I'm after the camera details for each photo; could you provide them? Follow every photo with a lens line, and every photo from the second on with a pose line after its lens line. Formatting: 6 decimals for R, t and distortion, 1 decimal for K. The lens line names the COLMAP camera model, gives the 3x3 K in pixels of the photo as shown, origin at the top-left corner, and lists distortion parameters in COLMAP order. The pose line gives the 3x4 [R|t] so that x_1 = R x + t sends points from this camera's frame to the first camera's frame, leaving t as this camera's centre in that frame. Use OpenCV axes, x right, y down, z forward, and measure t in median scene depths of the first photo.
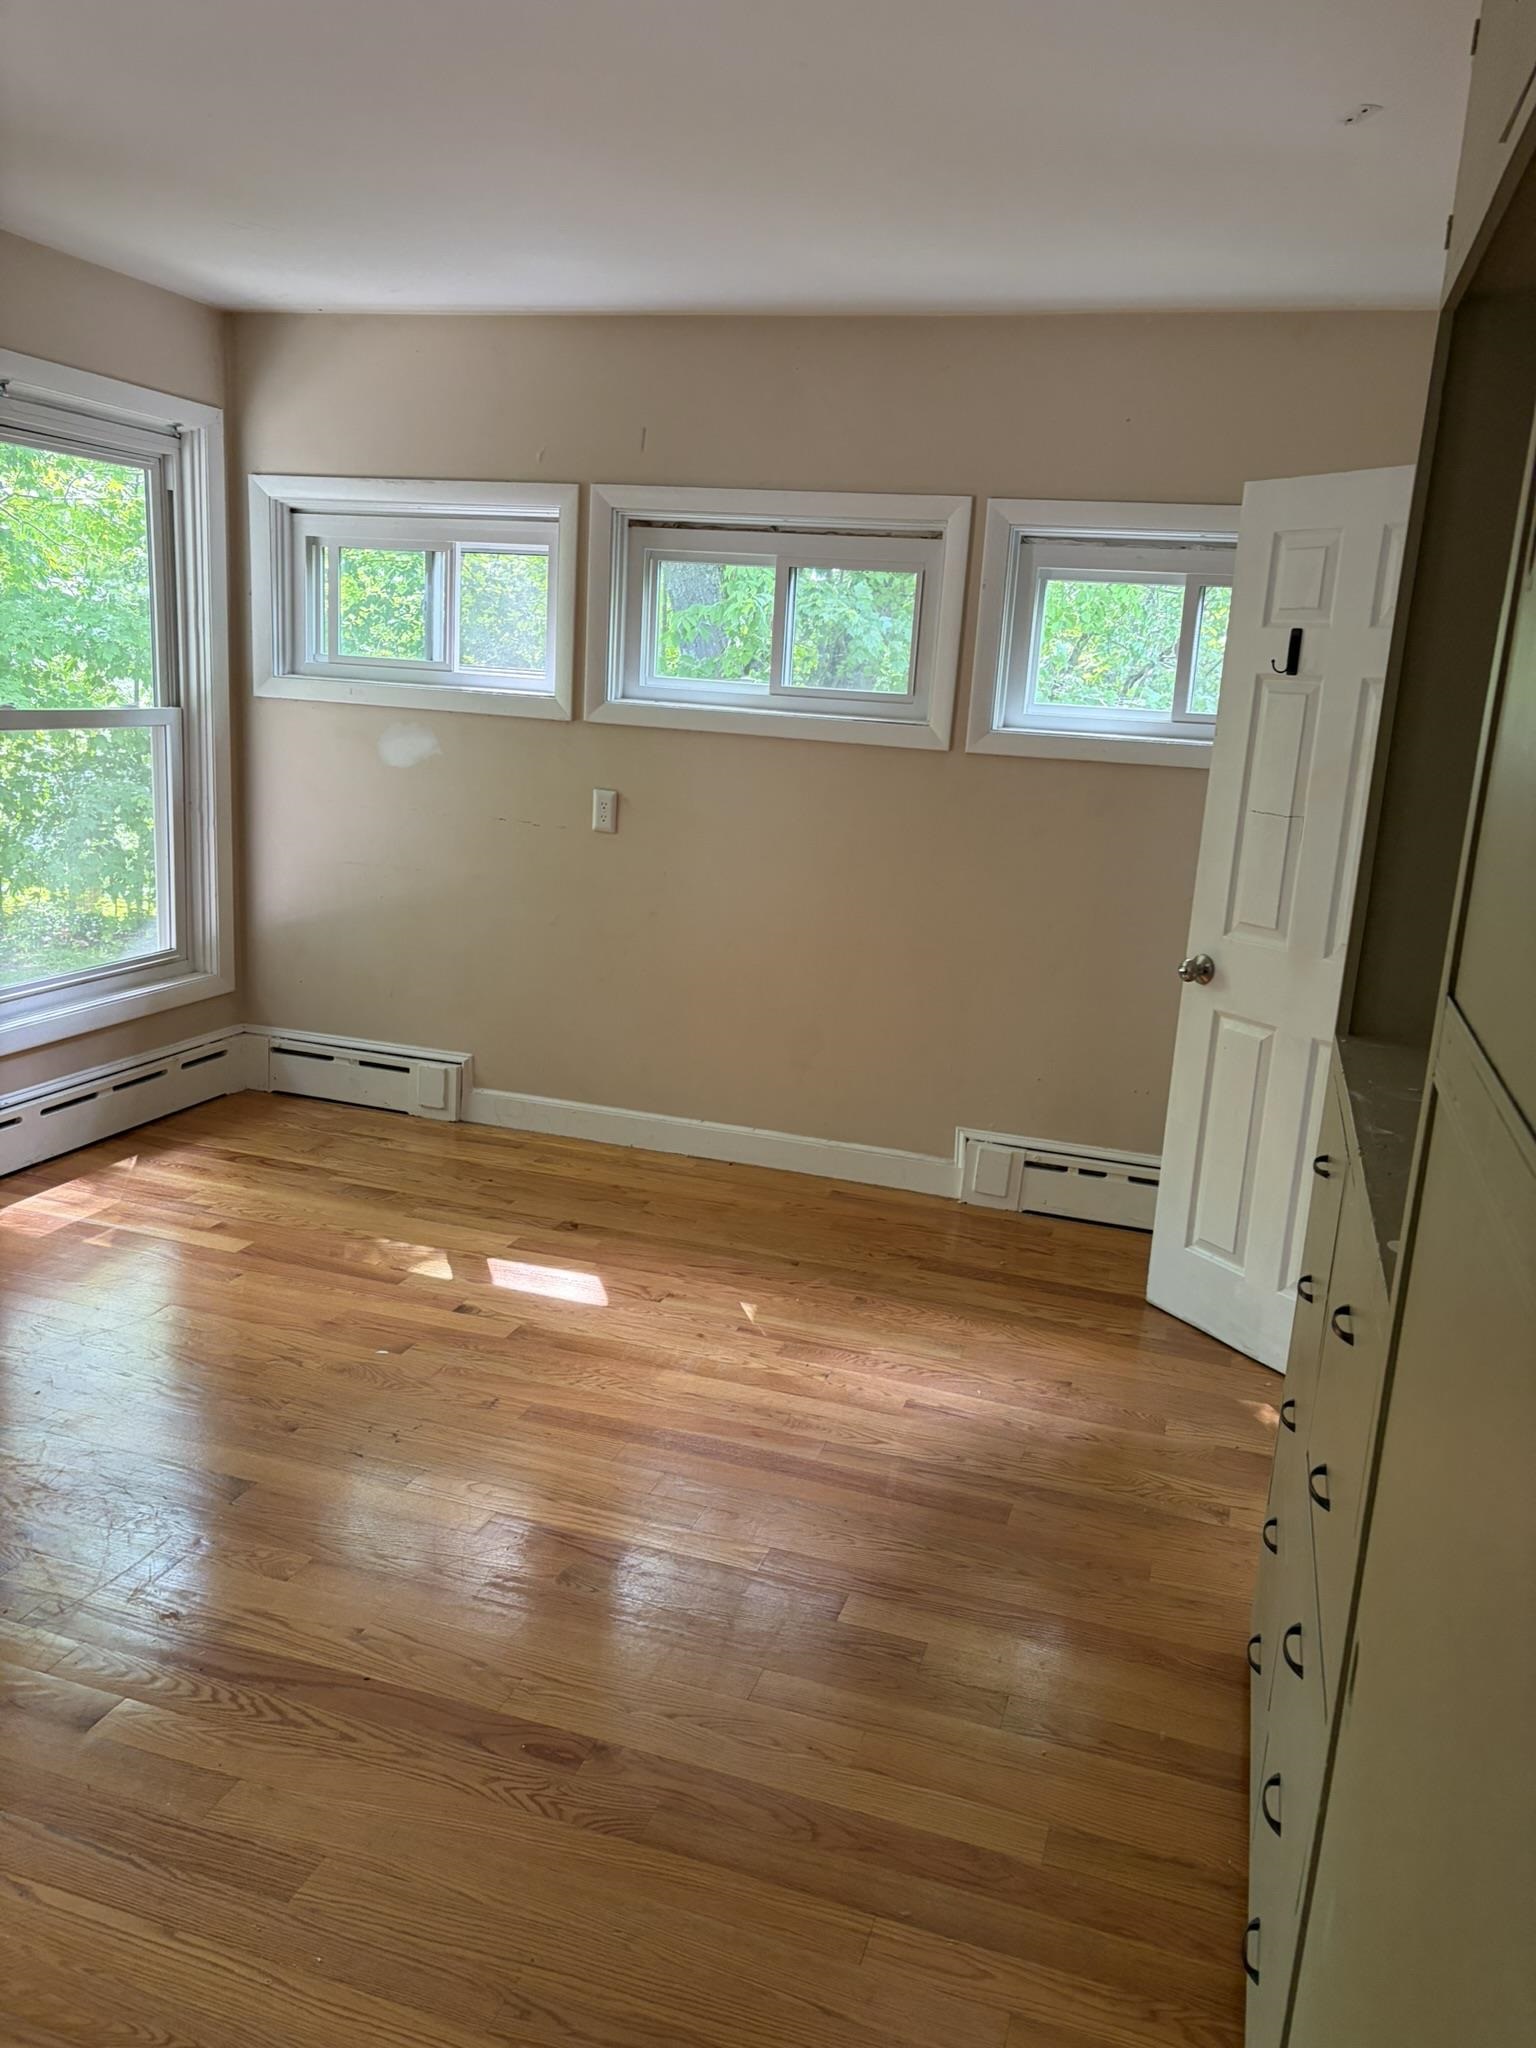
lens RADIAL K [[1542.5, 0, 770.4], [0, 1542.5, 1022.6], [0, 0, 1]] dist [0.013413, 0.005741]
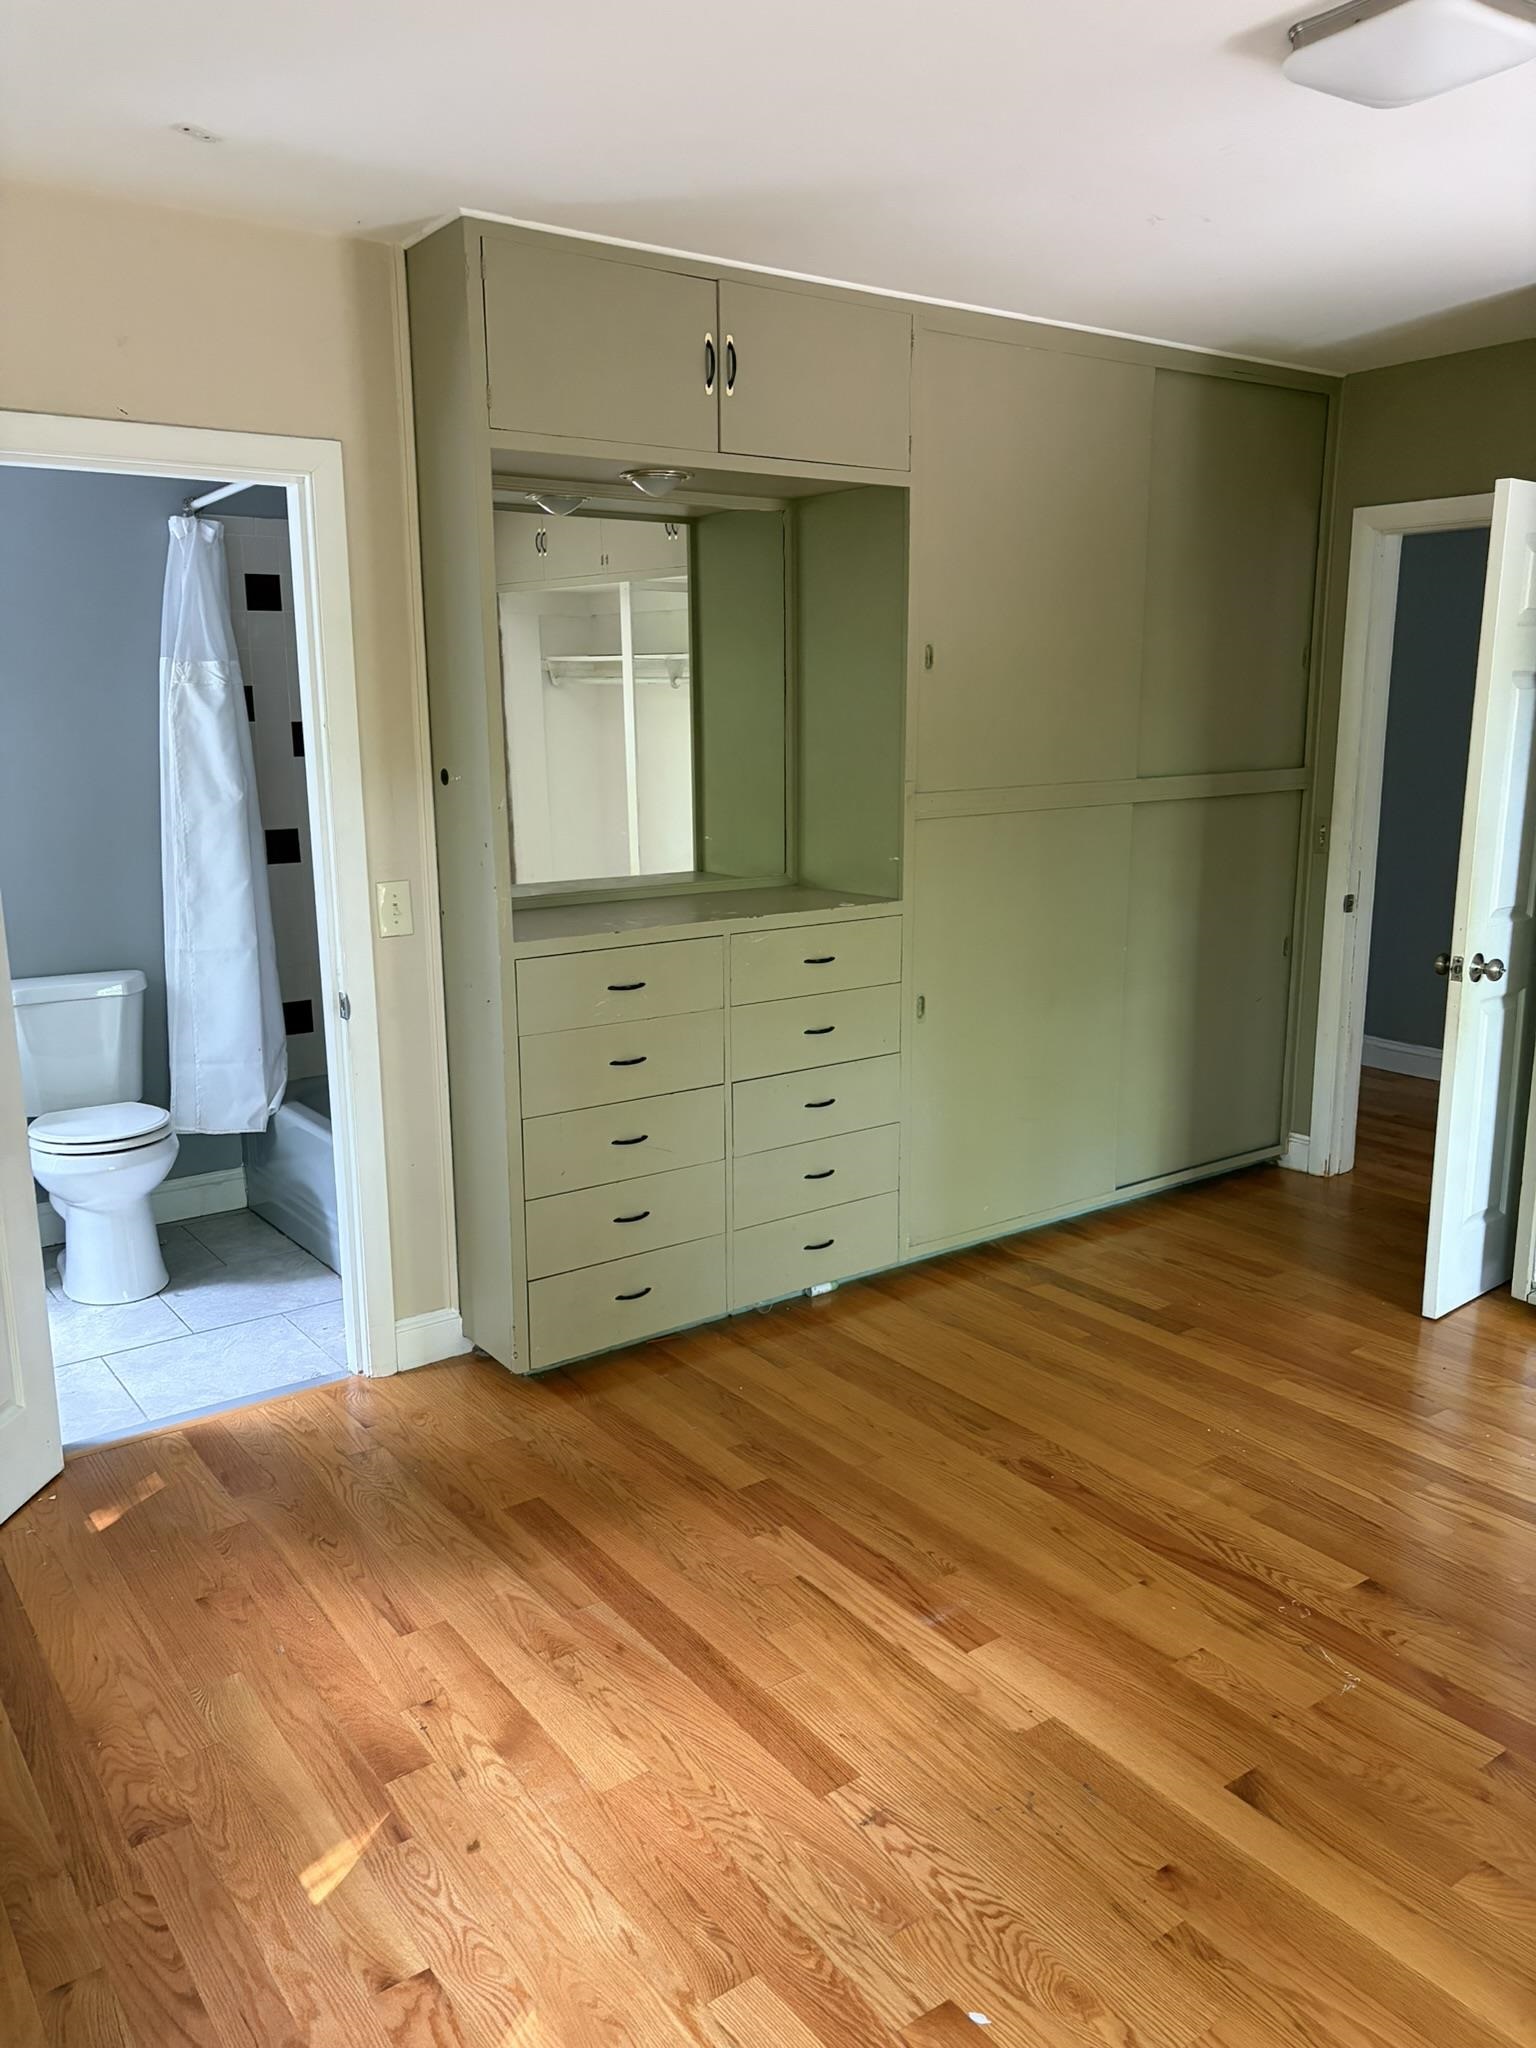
lens RADIAL K [[1542.5, 0, 768.0], [0, 1542.5, 1022.3], [0, 0, 1]] dist [0.013413, 0.005741]
pose [[-0.806325, -0.184018, 0.562119, -0.515137], [0.084478, 0.904798, 0.417378, -0.402360], [-0.585409, 0.384029, -0.714015, 1.543321]]
